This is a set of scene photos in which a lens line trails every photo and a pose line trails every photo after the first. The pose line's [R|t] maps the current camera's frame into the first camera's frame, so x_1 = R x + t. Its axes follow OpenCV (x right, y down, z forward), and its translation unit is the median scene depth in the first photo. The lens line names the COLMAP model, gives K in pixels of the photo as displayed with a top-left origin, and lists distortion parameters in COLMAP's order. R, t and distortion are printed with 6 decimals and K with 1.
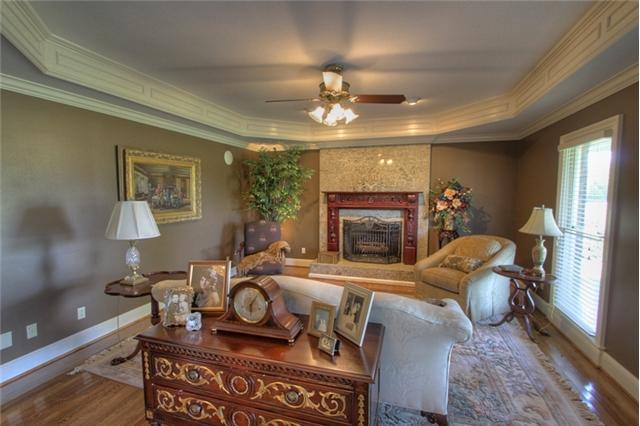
lens RADIAL K [[293.9, 0, 322.5], [0, 293.9, 214.9], [0, 0, 1]] dist [0.001781, -0.000419]
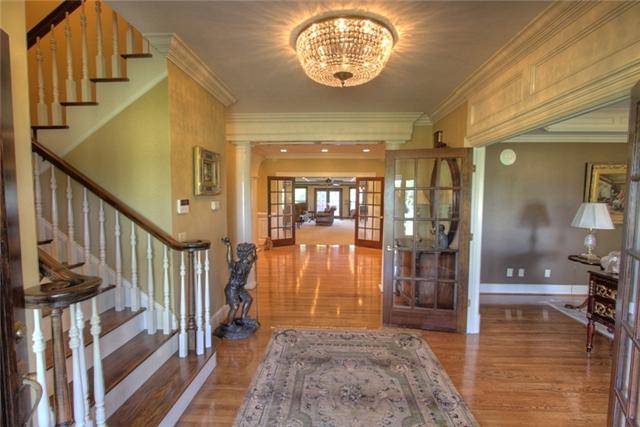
lens RADIAL K [[293.9, 0, 321.6], [0, 293.9, 216.7], [0, 0, 1]] dist [0.001781, -0.000419]
pose [[0.247090, 0.075146, -0.966074, 0.423939], [-0.082543, 0.994997, 0.056284, 0.048937], [0.965470, 0.065836, 0.252057, -0.653131]]
